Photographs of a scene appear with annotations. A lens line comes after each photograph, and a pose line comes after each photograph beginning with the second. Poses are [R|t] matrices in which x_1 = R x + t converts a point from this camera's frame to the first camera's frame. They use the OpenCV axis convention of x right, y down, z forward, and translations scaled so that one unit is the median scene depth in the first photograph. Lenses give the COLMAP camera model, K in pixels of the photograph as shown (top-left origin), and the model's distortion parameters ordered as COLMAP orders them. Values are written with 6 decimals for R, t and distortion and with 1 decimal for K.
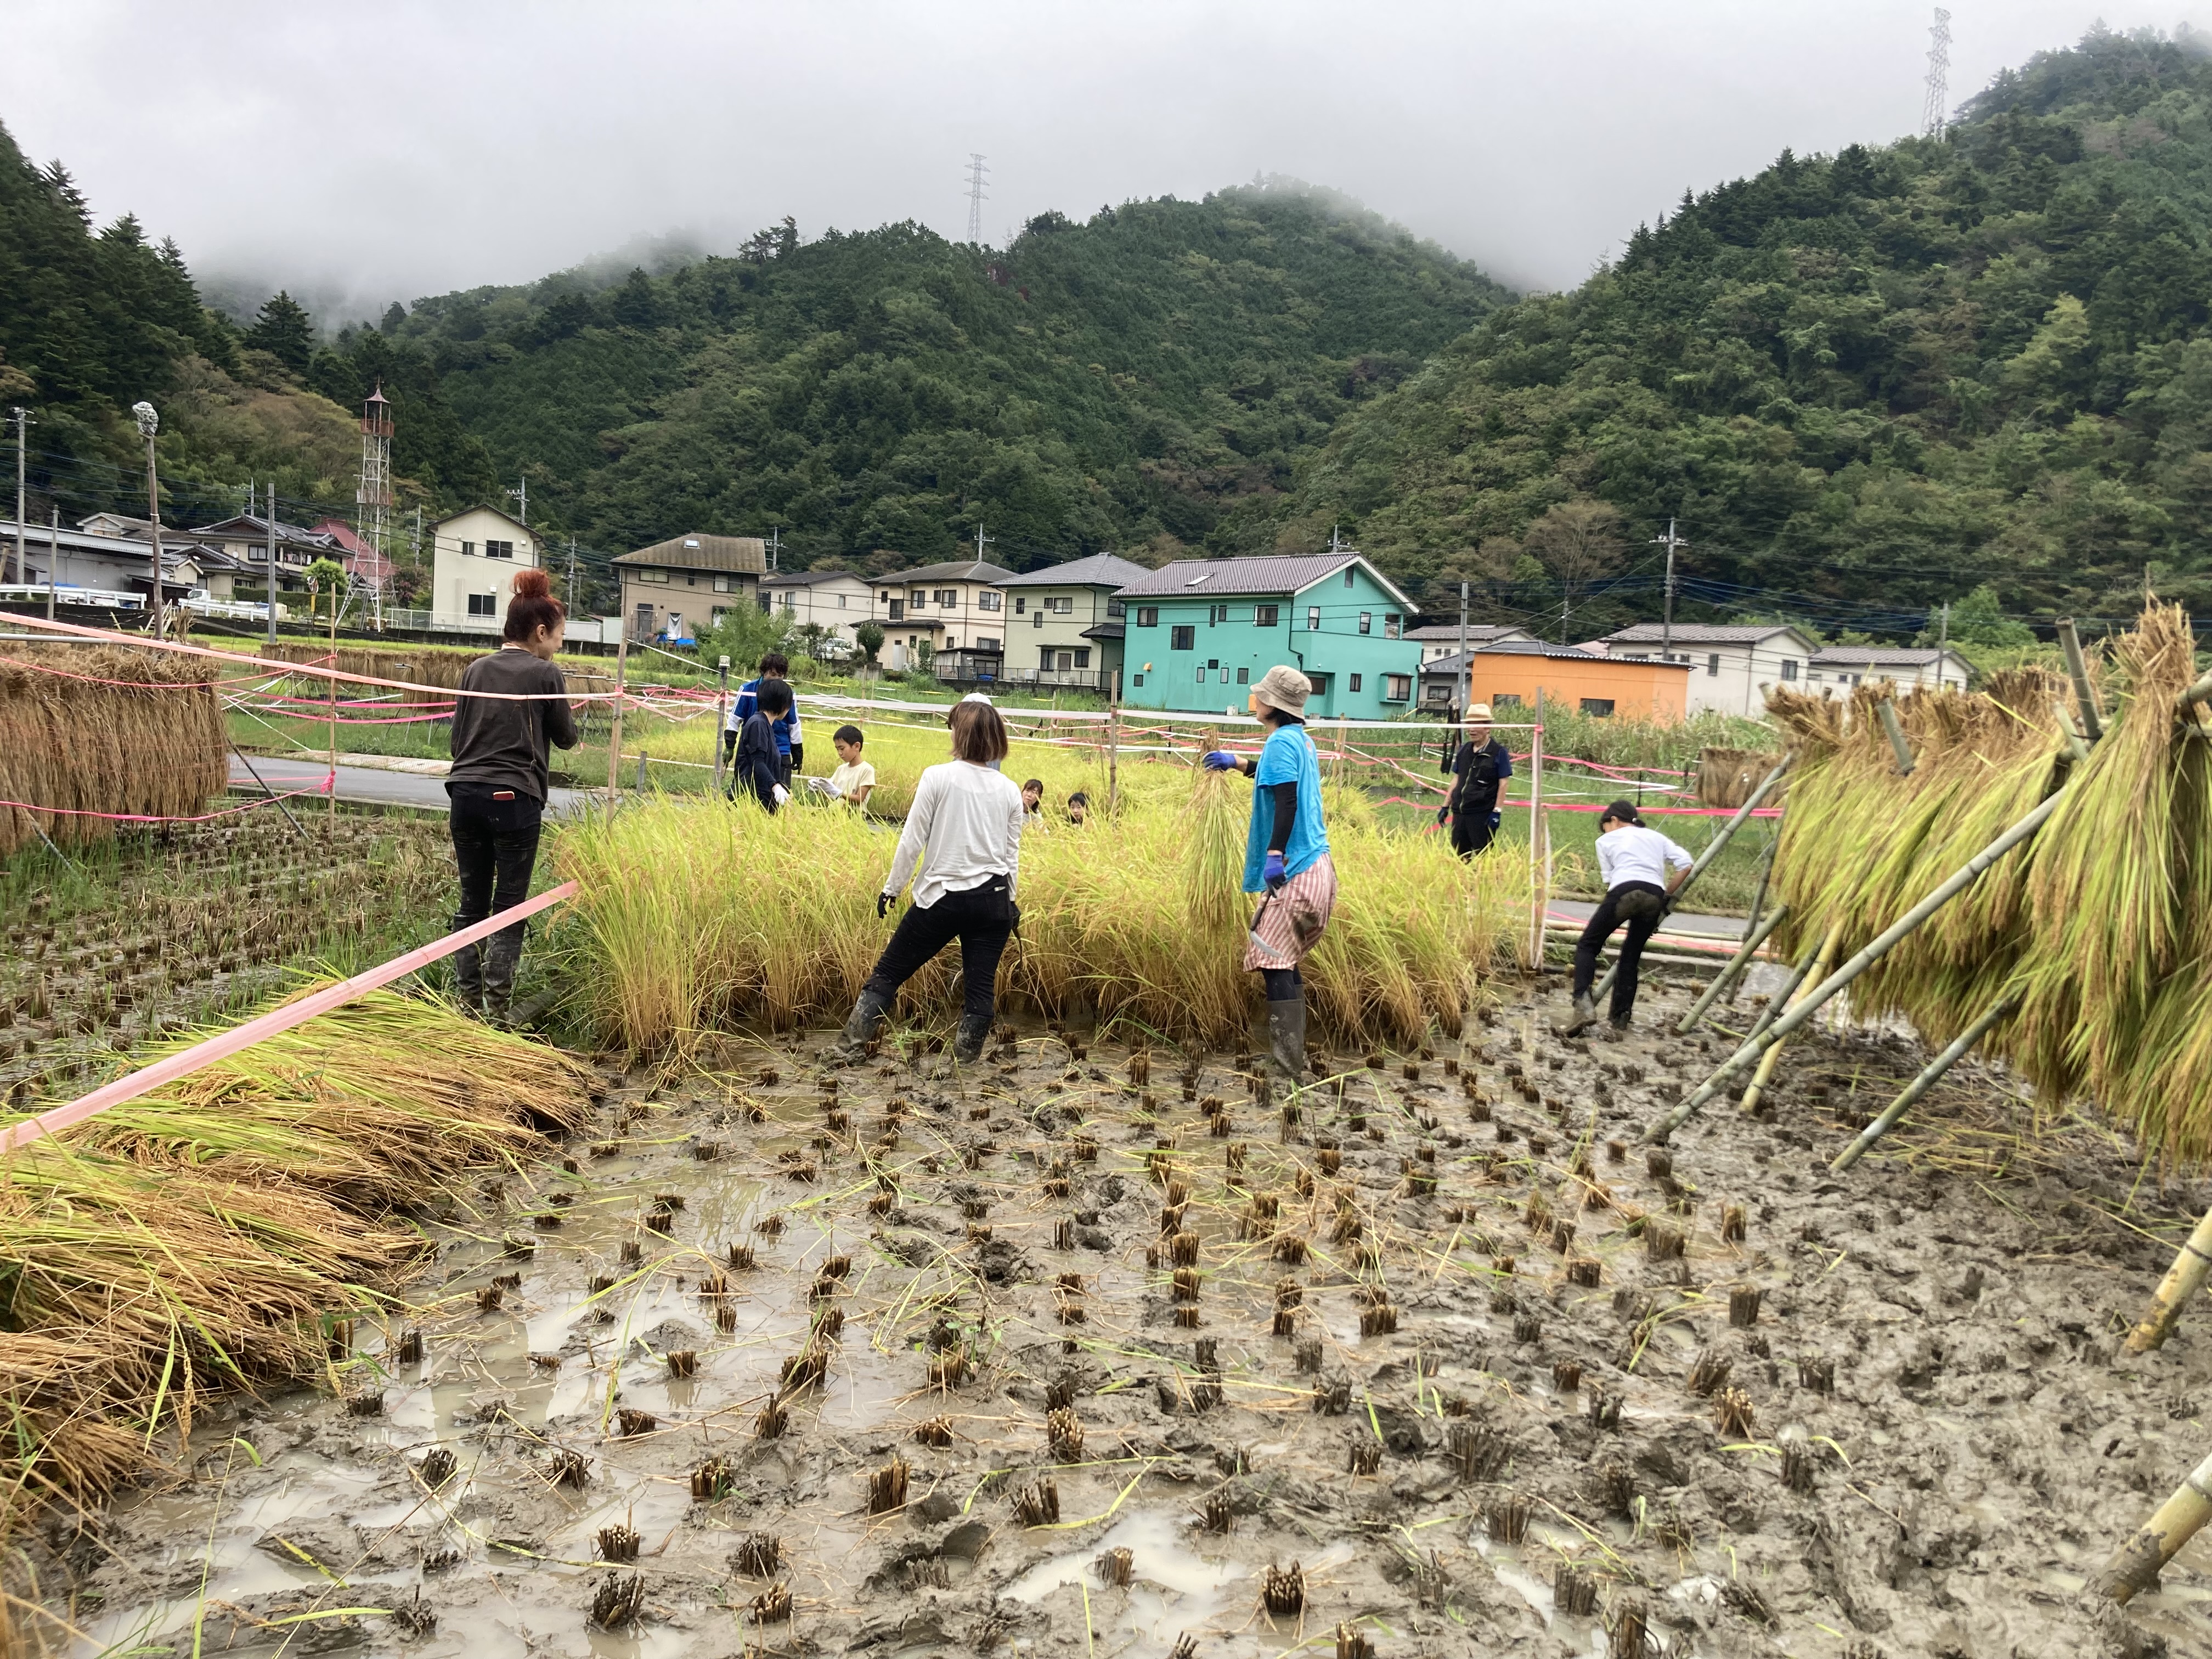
lens RADIAL K [[1830.1, 0, 1099.4], [0, 1830.1, 849.6], [0, 0, 1]] dist [0.066316, -0.122103]
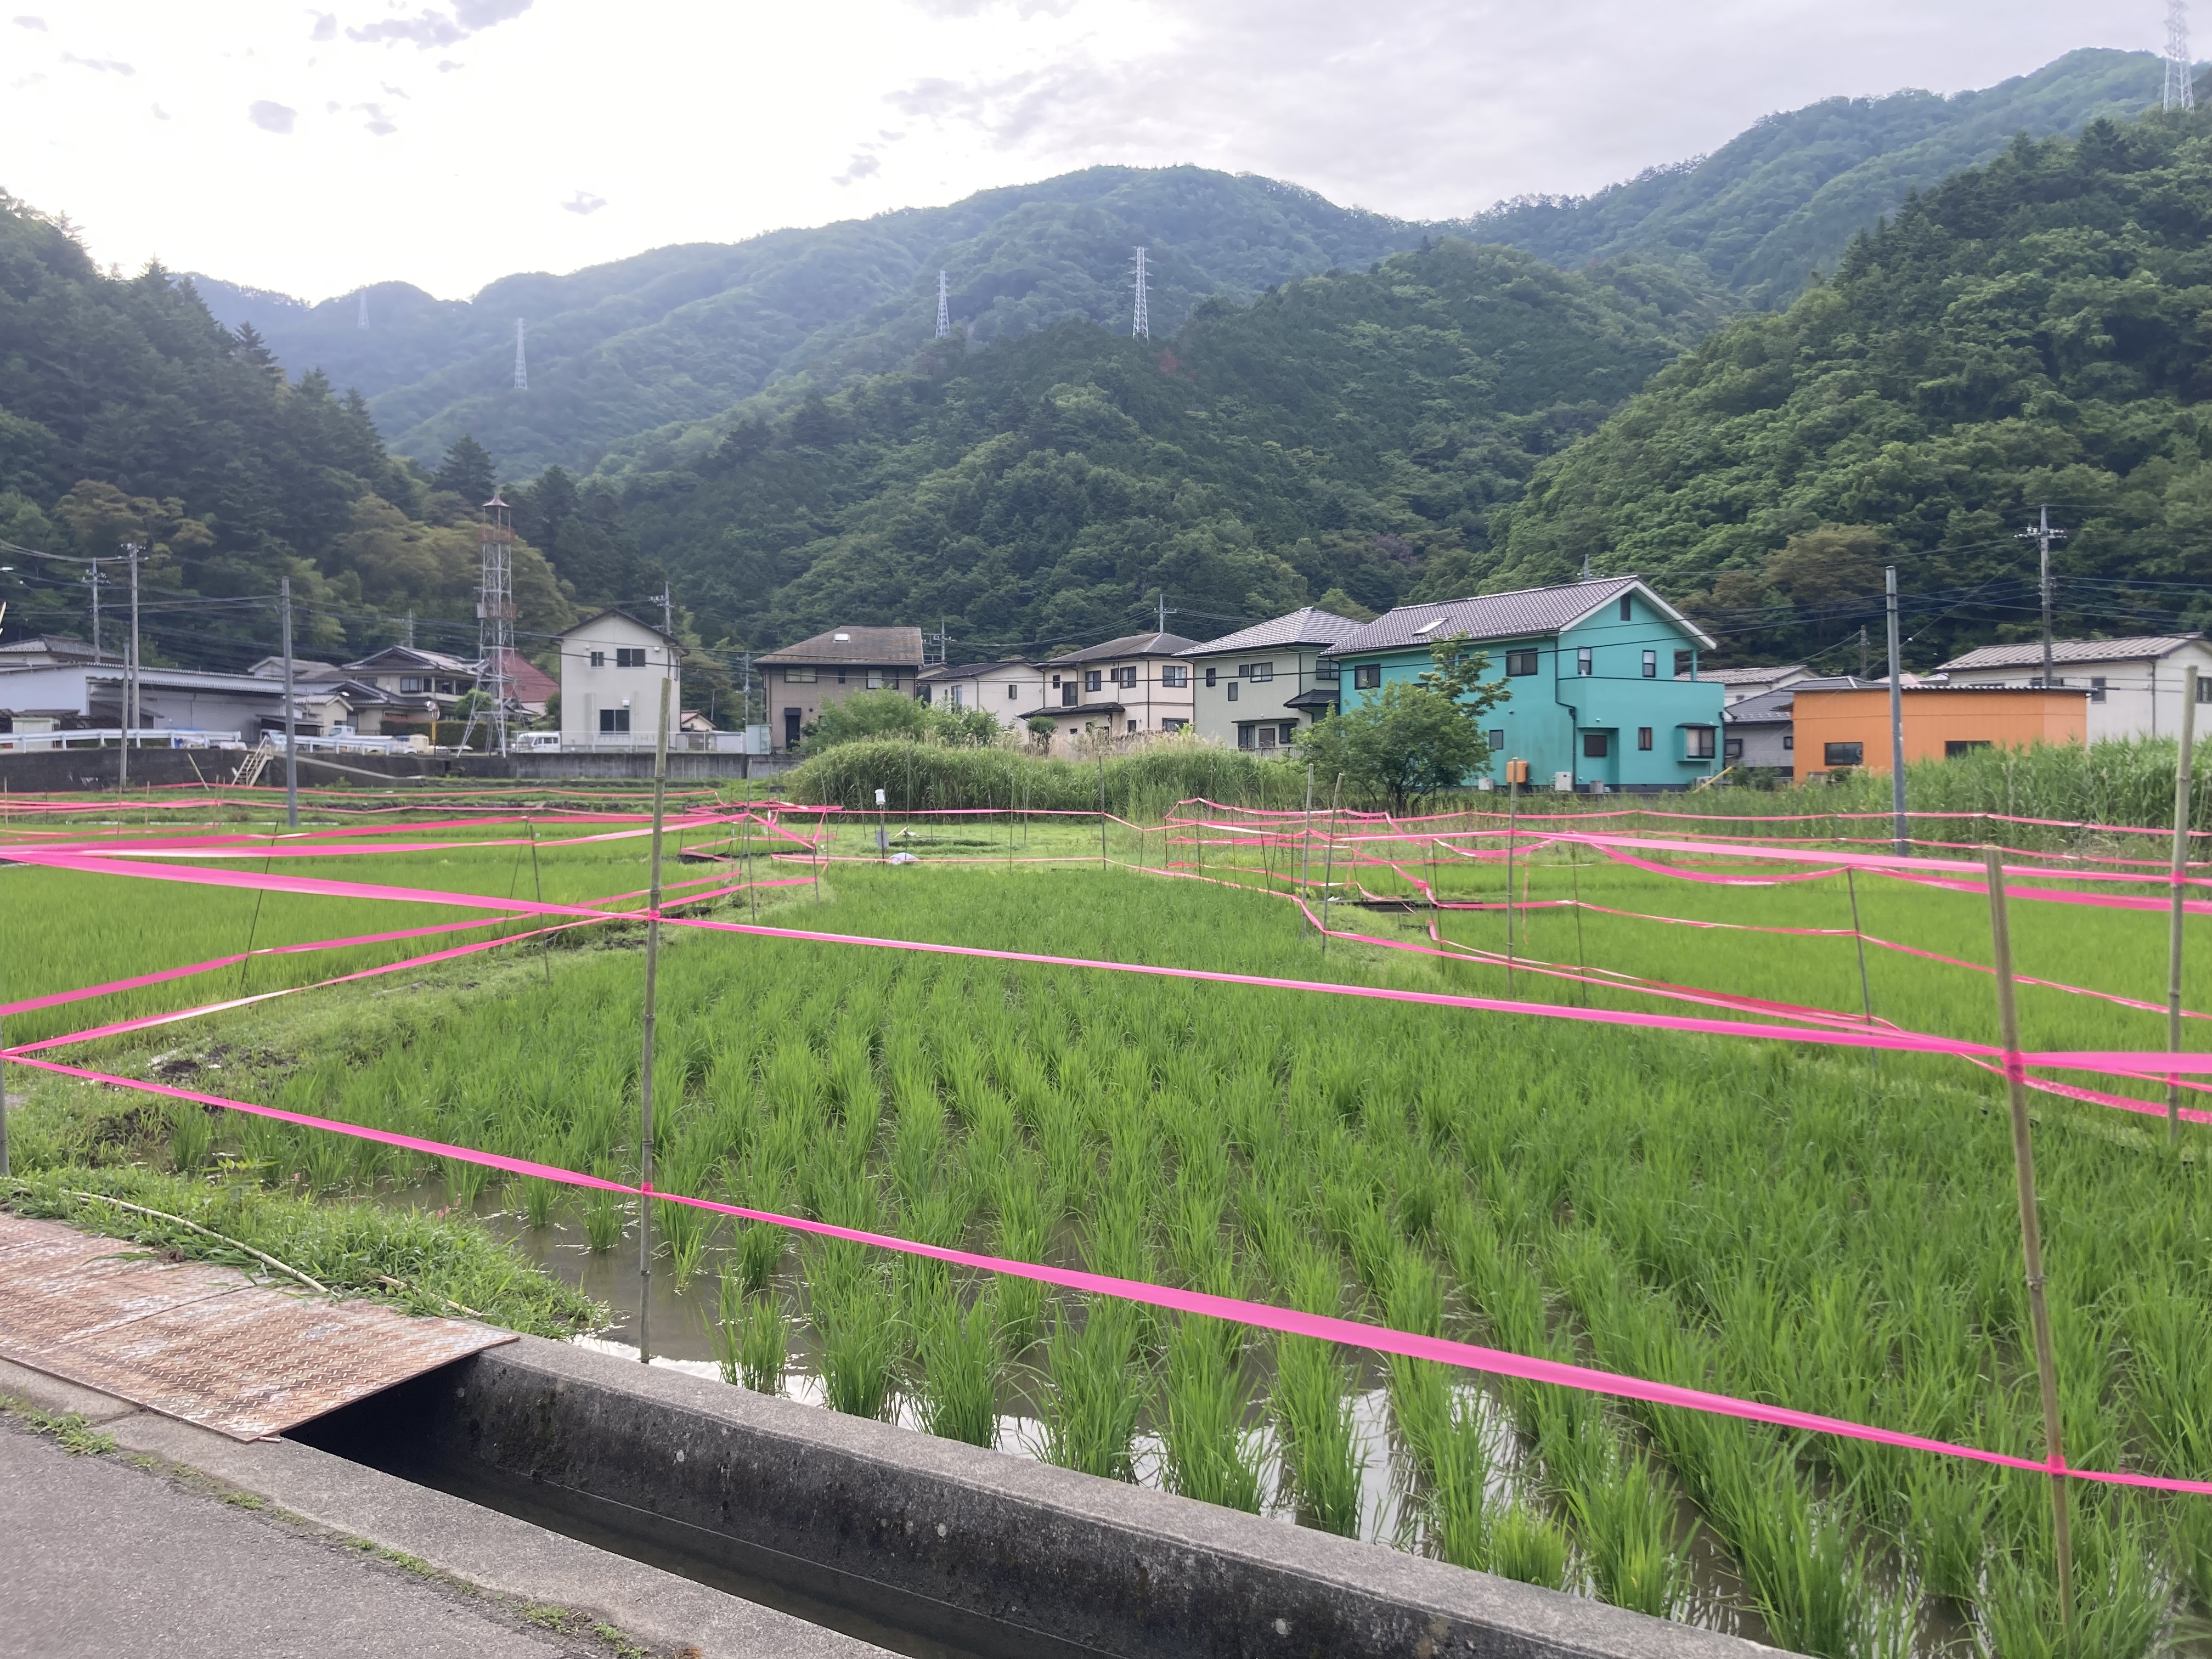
lens RADIAL K [[1814.6, 0, 1075.8], [0, 1814.6, 893.1], [0, 0, 1]] dist [0.043620, -0.041544]
pose [[0.991199, -0.055803, -0.120046, -0.004690], [0.052866, 0.998223, -0.027508, -0.006331], [0.121368, 0.020920, 0.992387, 0.076293]]
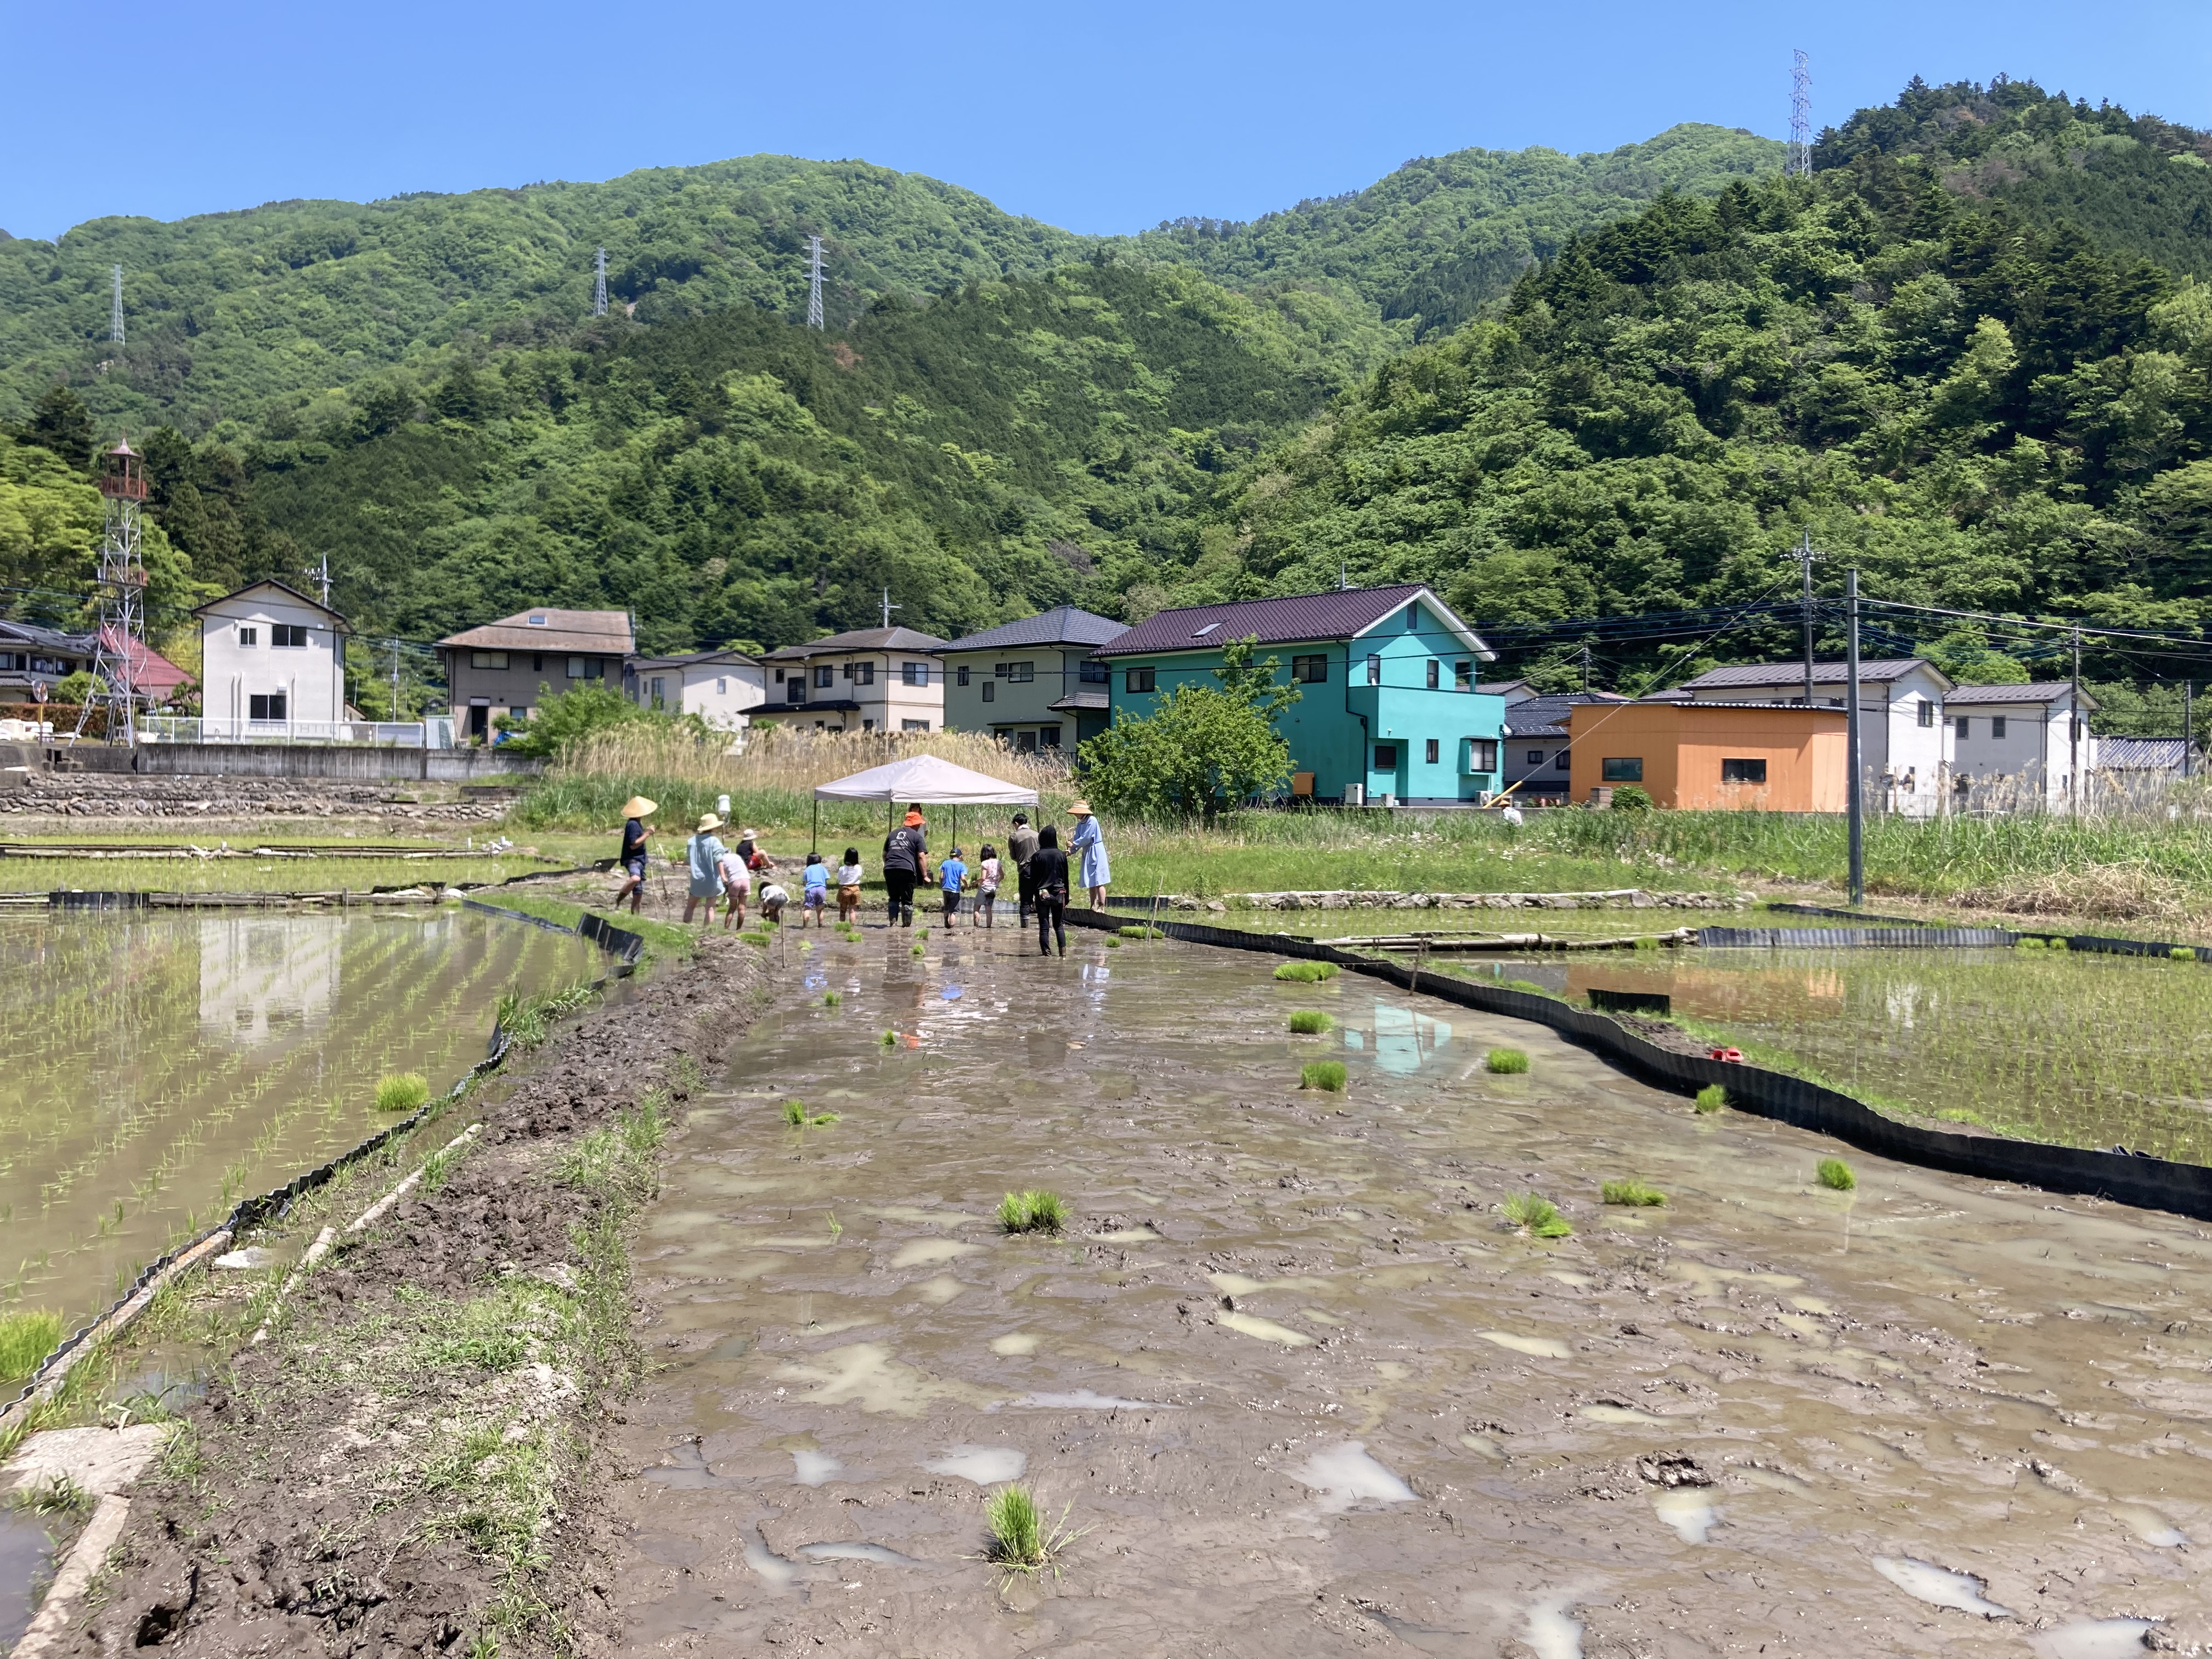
lens RADIAL K [[1830.1, 0, 1099.4], [0, 1830.1, 849.6], [0, 0, 1]] dist [0.066316, -0.122103]
pose [[0.995692, -0.051362, 0.077200, -0.024125], [0.054752, 0.997597, -0.042448, -0.010148], [-0.074834, 0.046492, 0.996112, 0.100844]]
